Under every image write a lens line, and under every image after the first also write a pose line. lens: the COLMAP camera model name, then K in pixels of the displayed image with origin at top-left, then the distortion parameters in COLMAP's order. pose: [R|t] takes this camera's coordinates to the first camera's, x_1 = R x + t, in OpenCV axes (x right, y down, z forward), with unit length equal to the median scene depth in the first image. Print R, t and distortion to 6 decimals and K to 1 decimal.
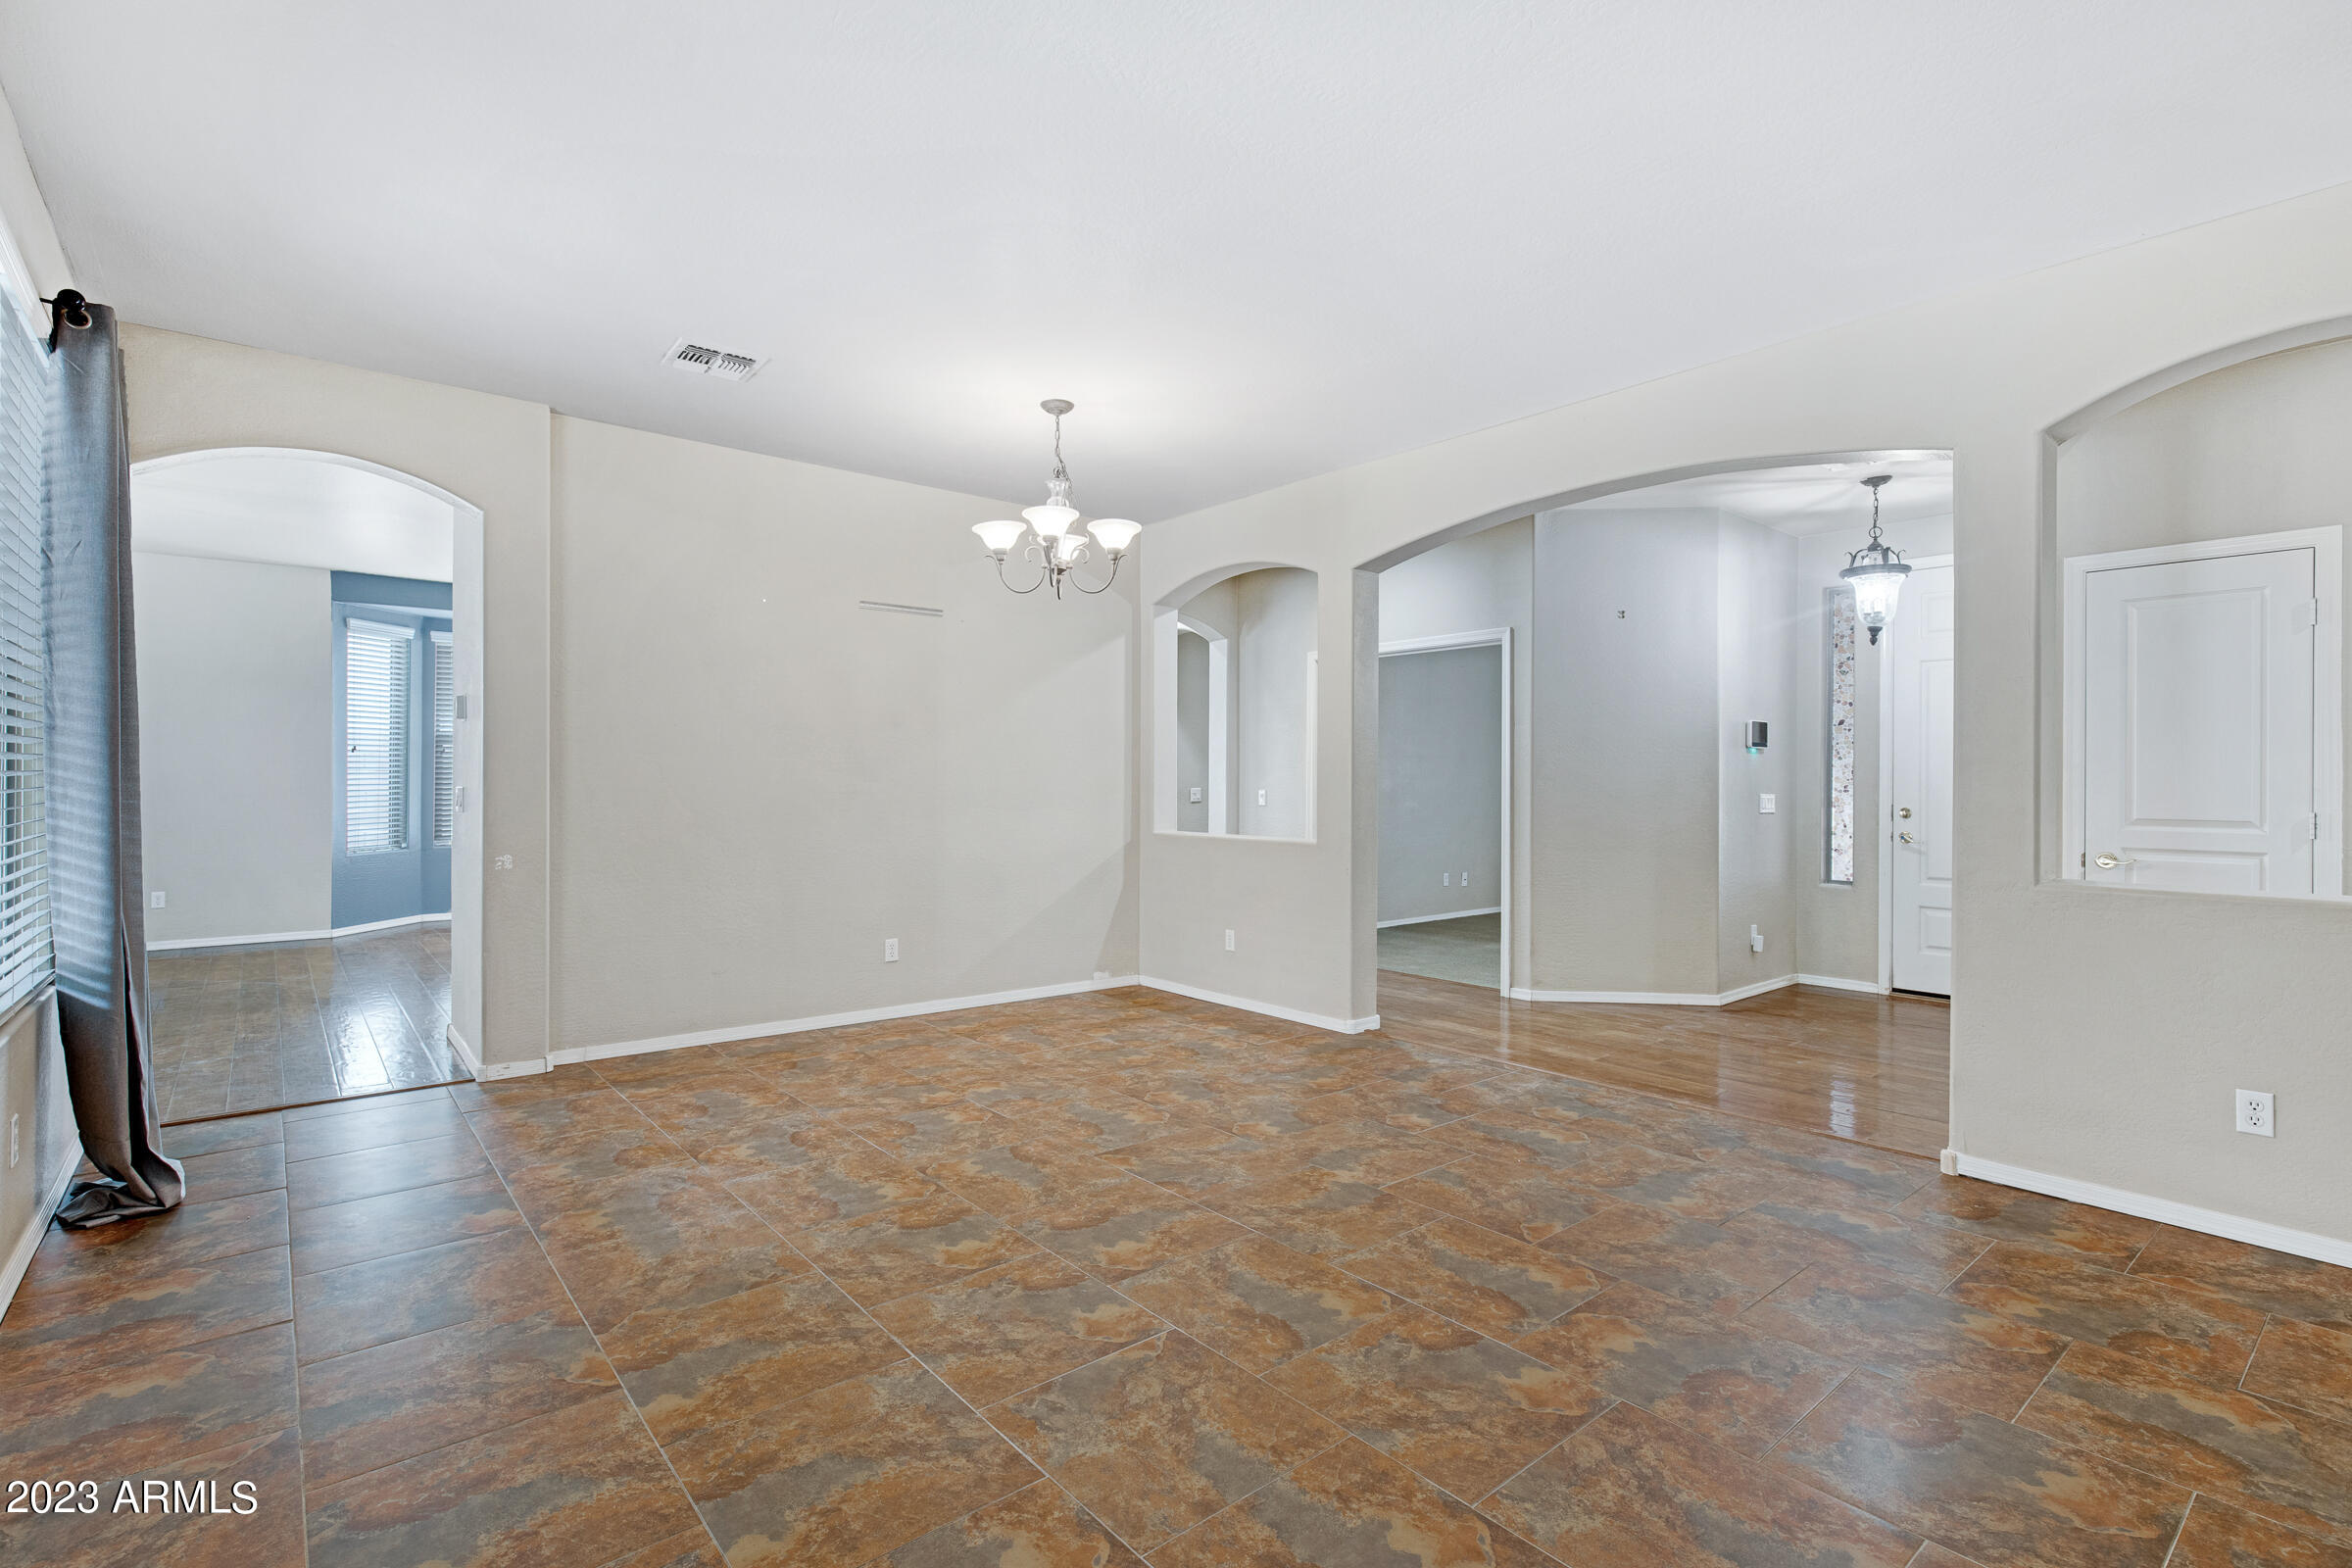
lens RADIAL K [[1105.9, 0, 1179.2], [0, 1105.9, 780.9], [0, 0, 1]] dist [0.003357, 0.000308]
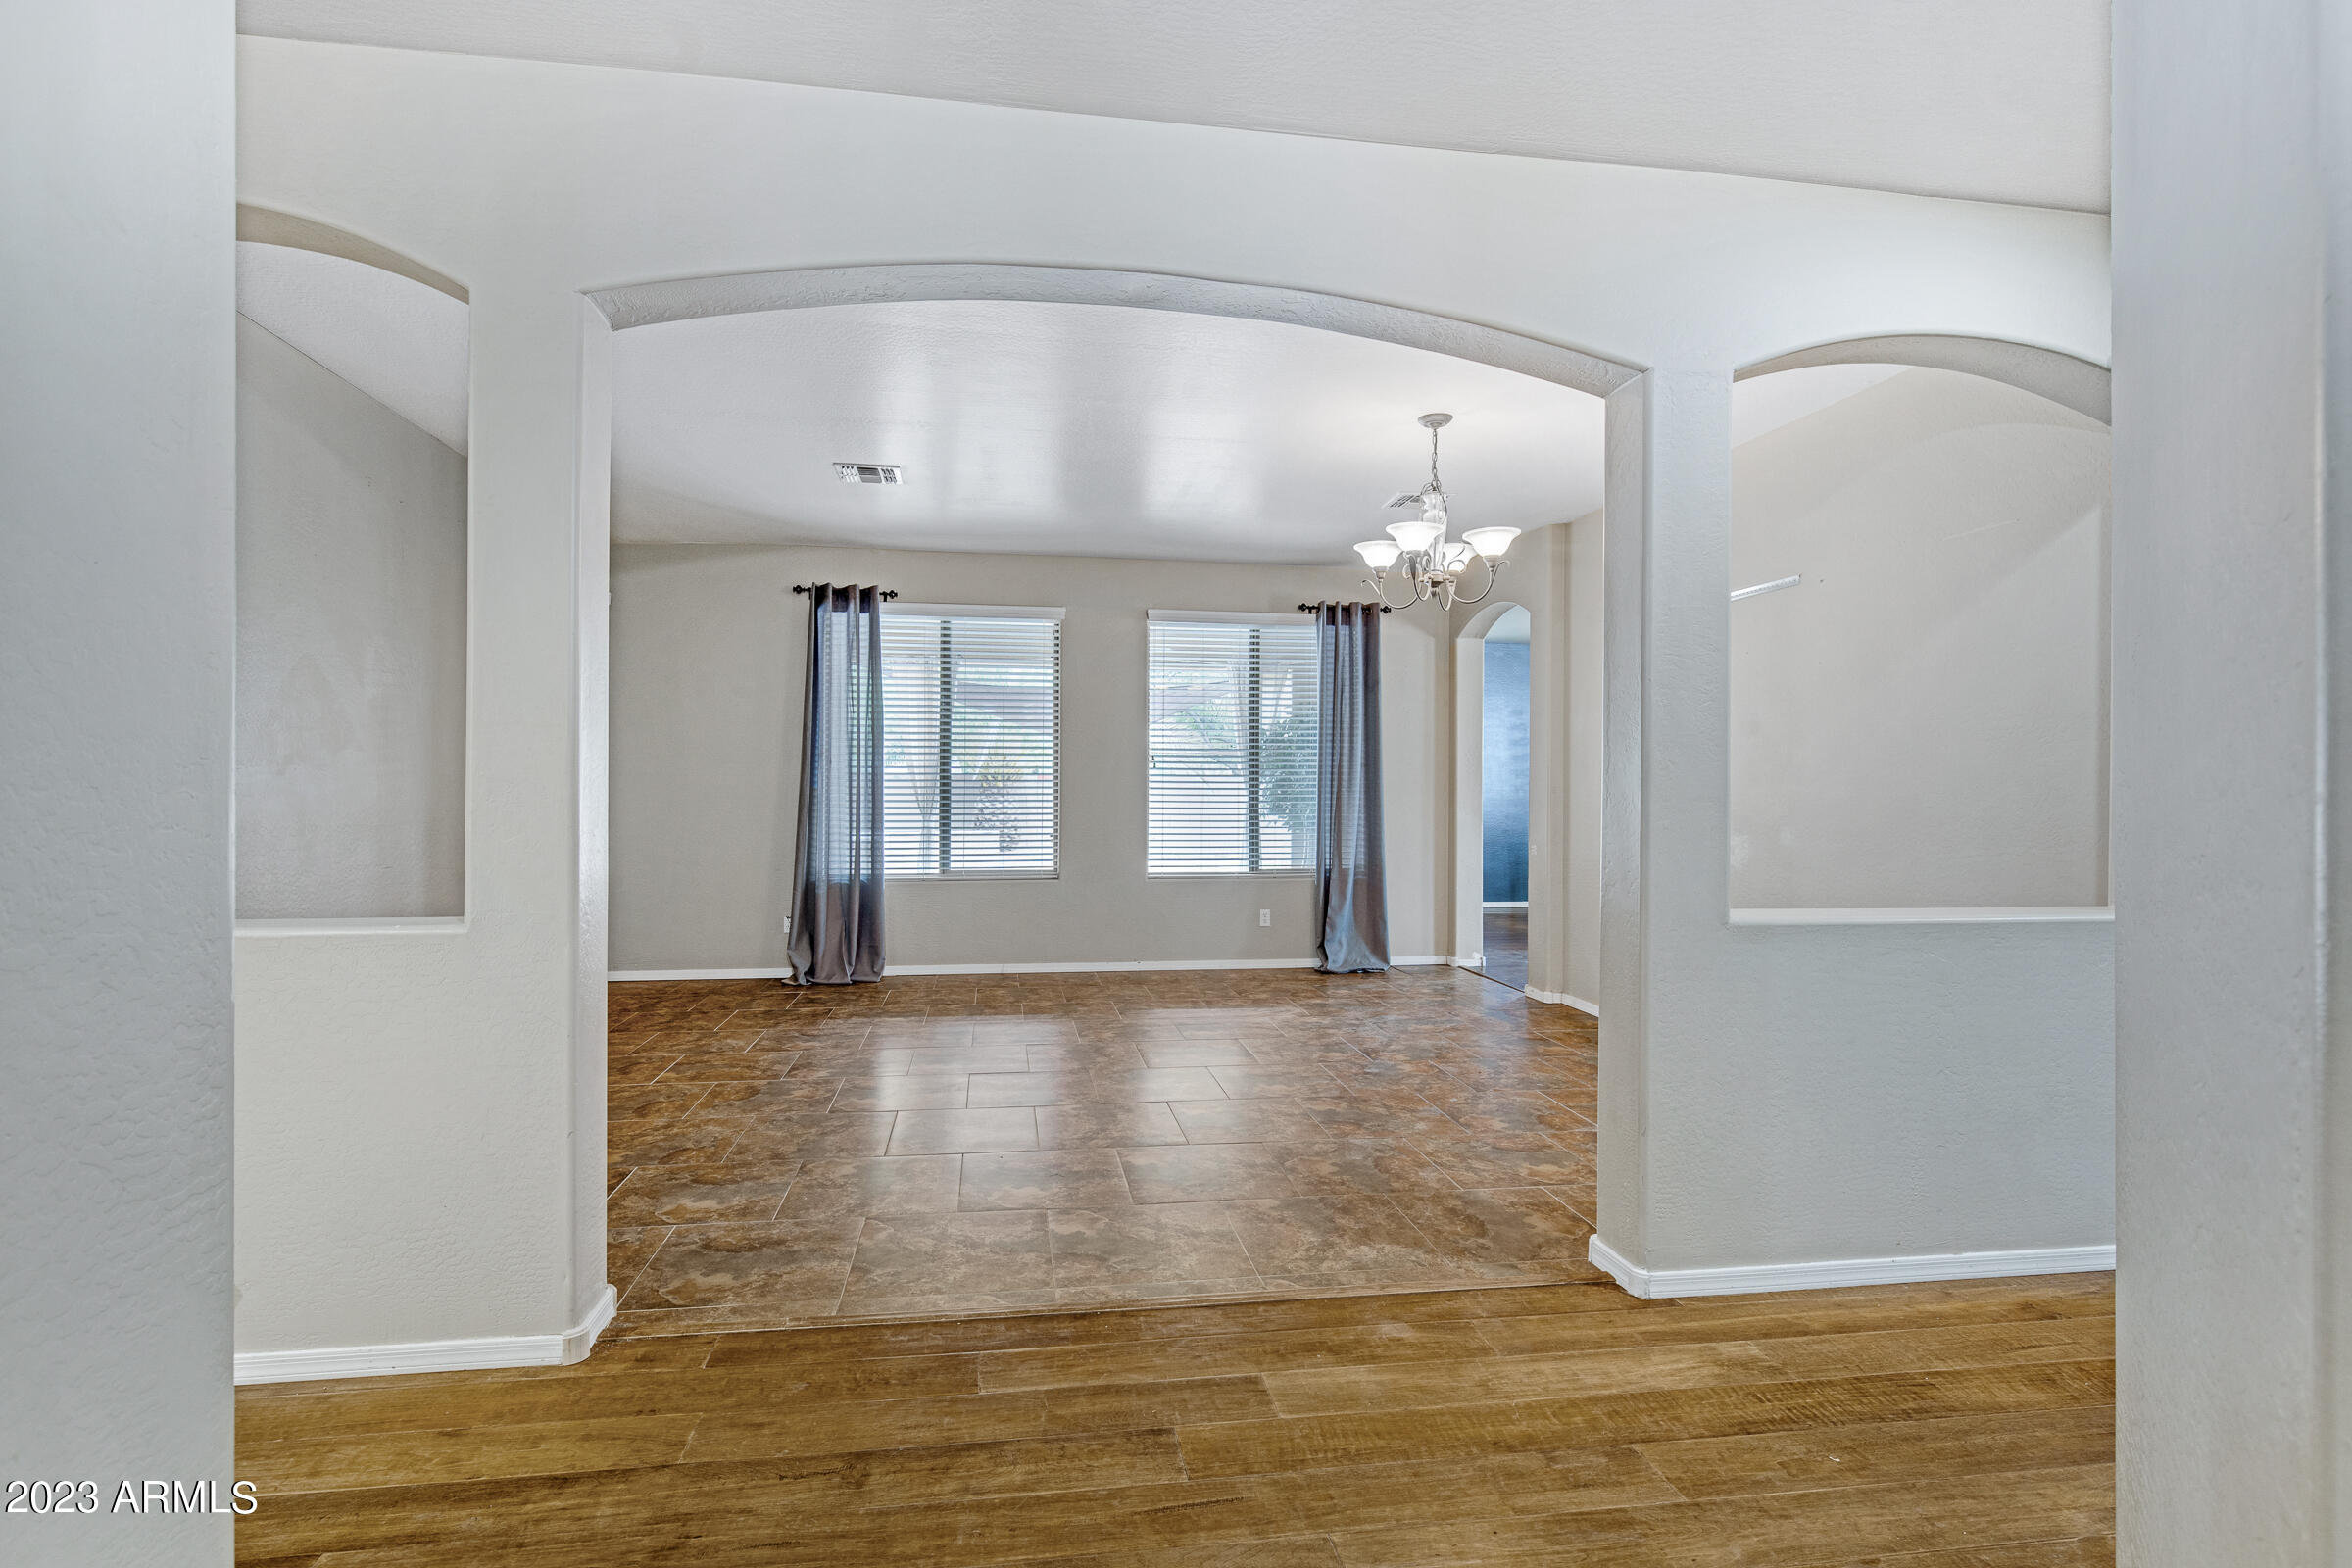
lens RADIAL K [[1105.9, 0, 1176.7], [0, 1105.9, 788.0], [0, 0, 1]] dist [0.003357, 0.000308]
pose [[-0.517584, -0.007260, -0.855602, 0.882012], [-0.009077, 0.999954, -0.002994, -0.002672], [0.855584, 0.006217, -0.517626, 1.326627]]
